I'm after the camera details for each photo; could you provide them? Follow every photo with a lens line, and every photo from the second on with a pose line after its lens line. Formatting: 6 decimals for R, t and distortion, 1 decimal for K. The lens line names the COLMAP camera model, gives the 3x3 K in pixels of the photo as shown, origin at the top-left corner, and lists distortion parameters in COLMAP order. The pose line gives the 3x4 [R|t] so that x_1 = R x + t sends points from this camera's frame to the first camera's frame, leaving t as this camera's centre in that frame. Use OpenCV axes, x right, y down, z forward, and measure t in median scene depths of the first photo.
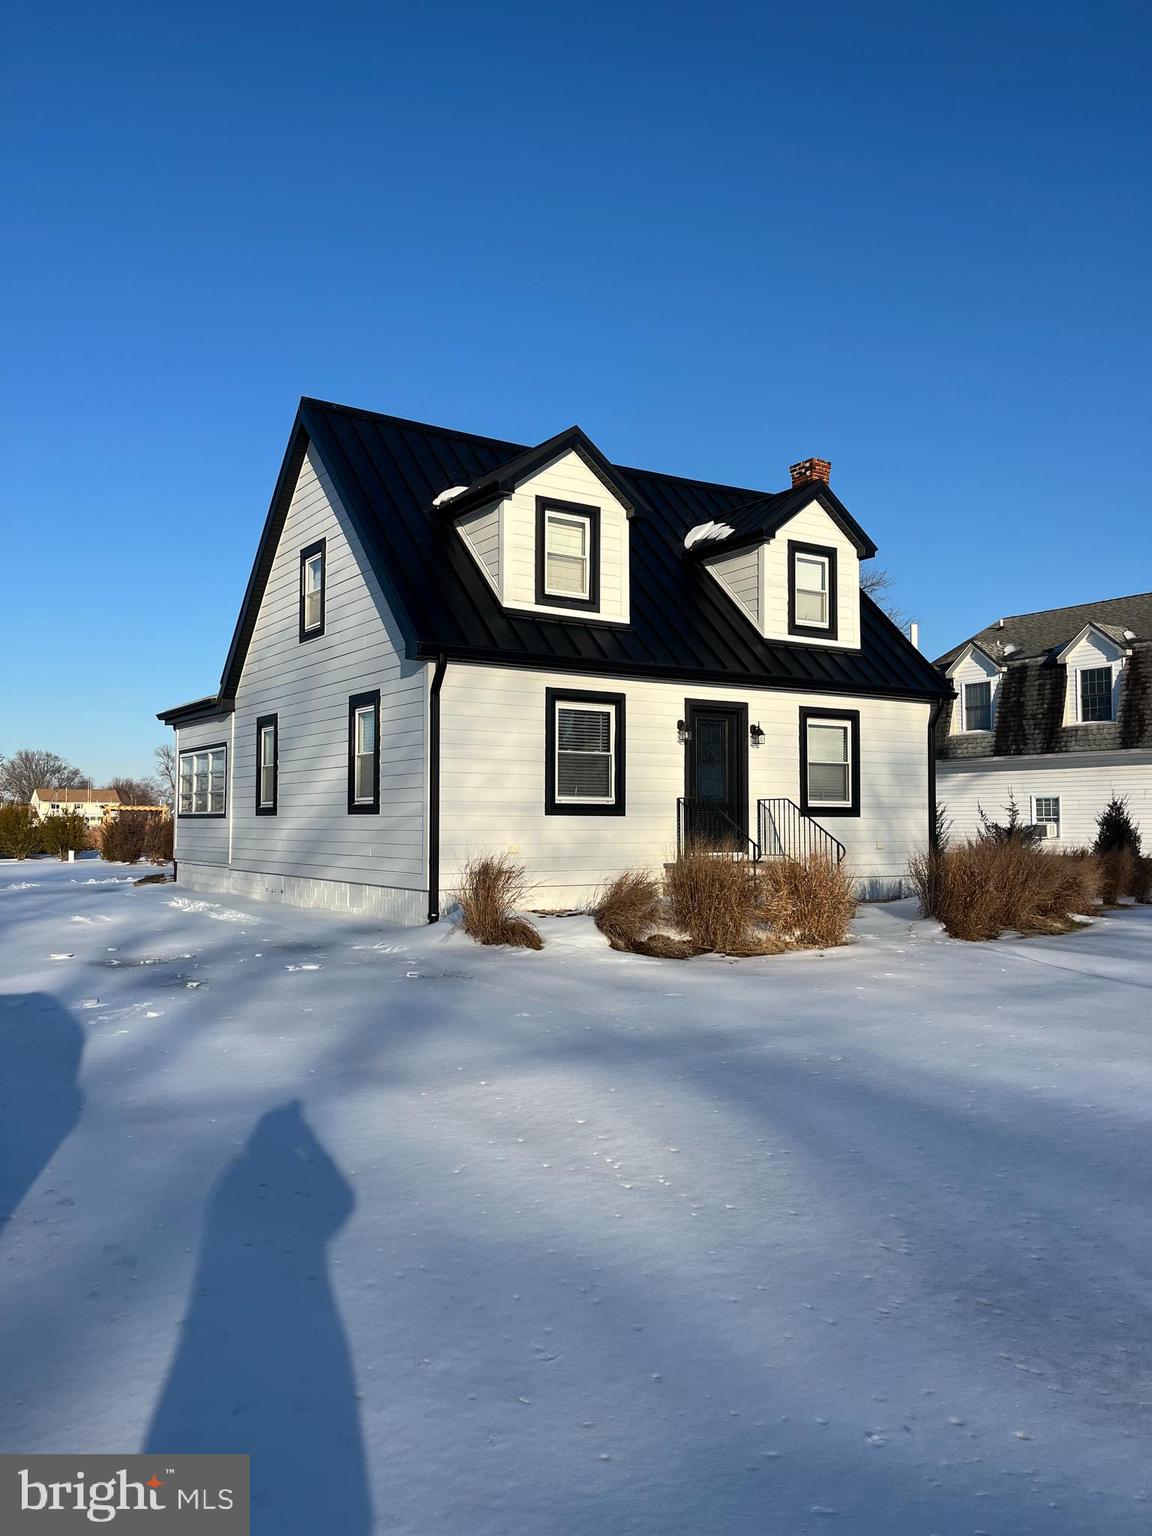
lens RADIAL K [[1142.8, 0, 576.0], [0, 1142.8, 768.0], [0, 0, 1]] dist [0.092578, -0.001513]
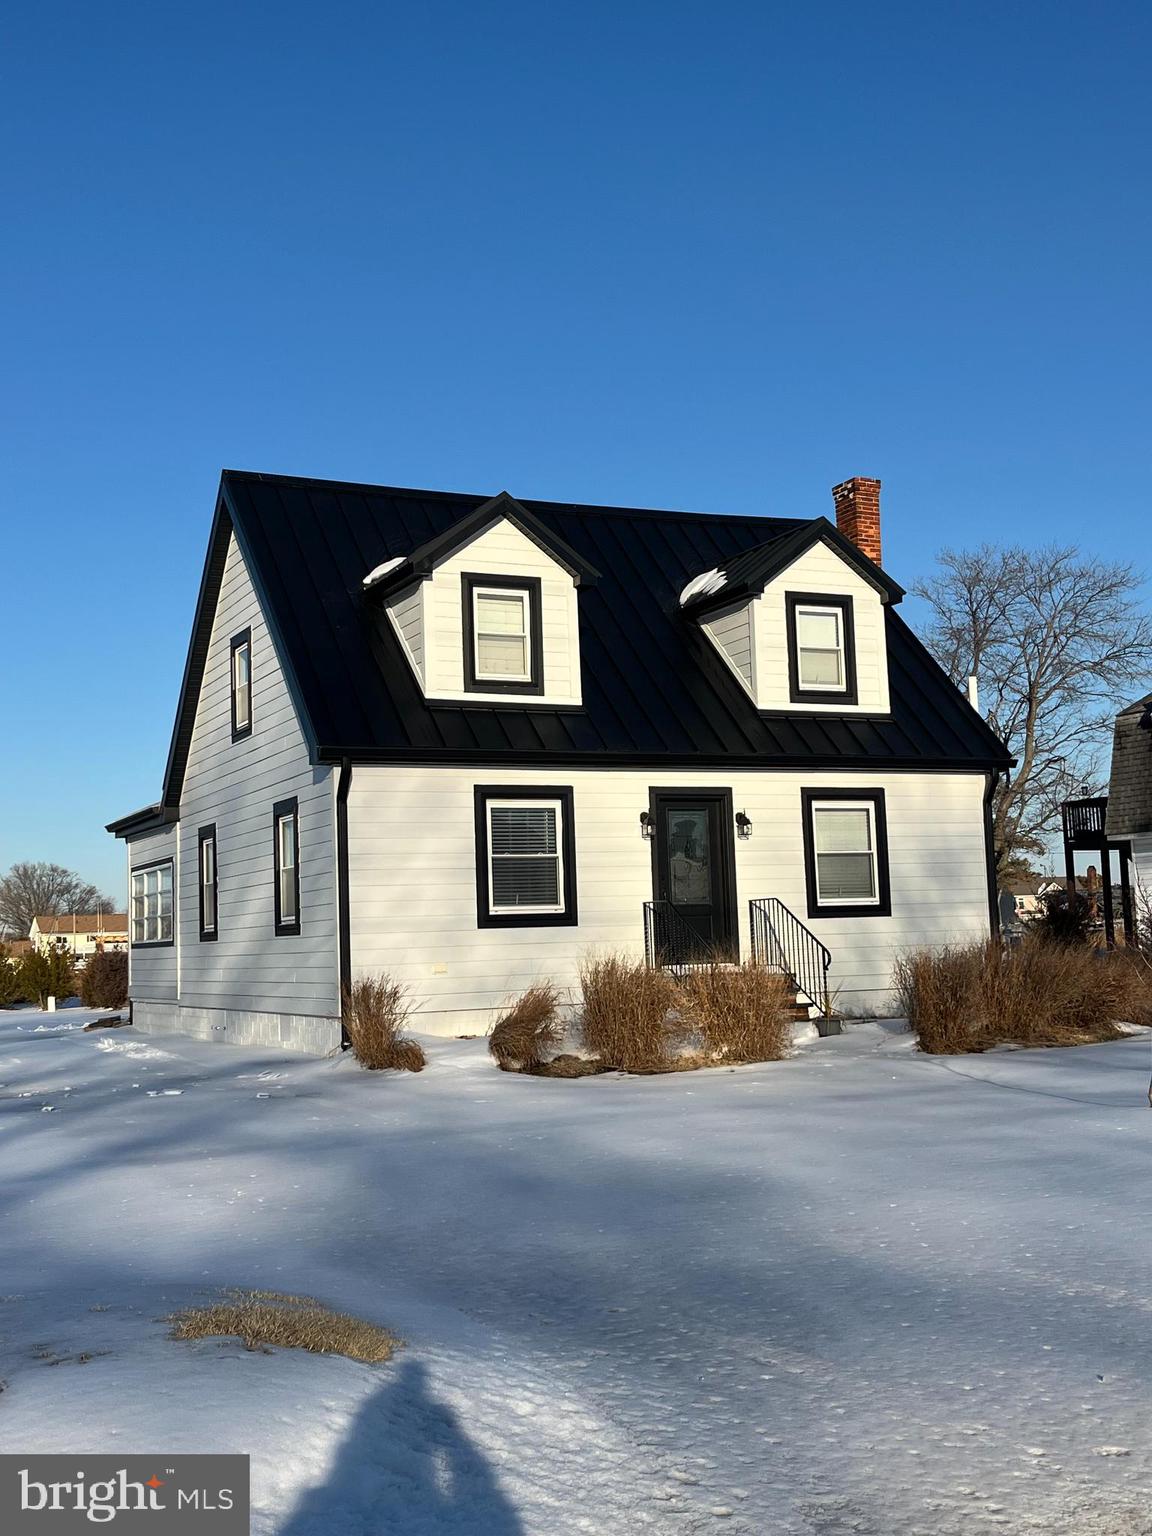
lens RADIAL K [[1687.7, 0, 576.0], [0, 1687.7, 768.0], [0, 0, 1]] dist [0.122800, -0.000669]
pose [[0.990311, -0.050362, -0.129410, 0.199158], [0.043427, 0.997493, -0.055866, -0.005947], [0.131899, 0.049705, 0.990016, -0.266096]]
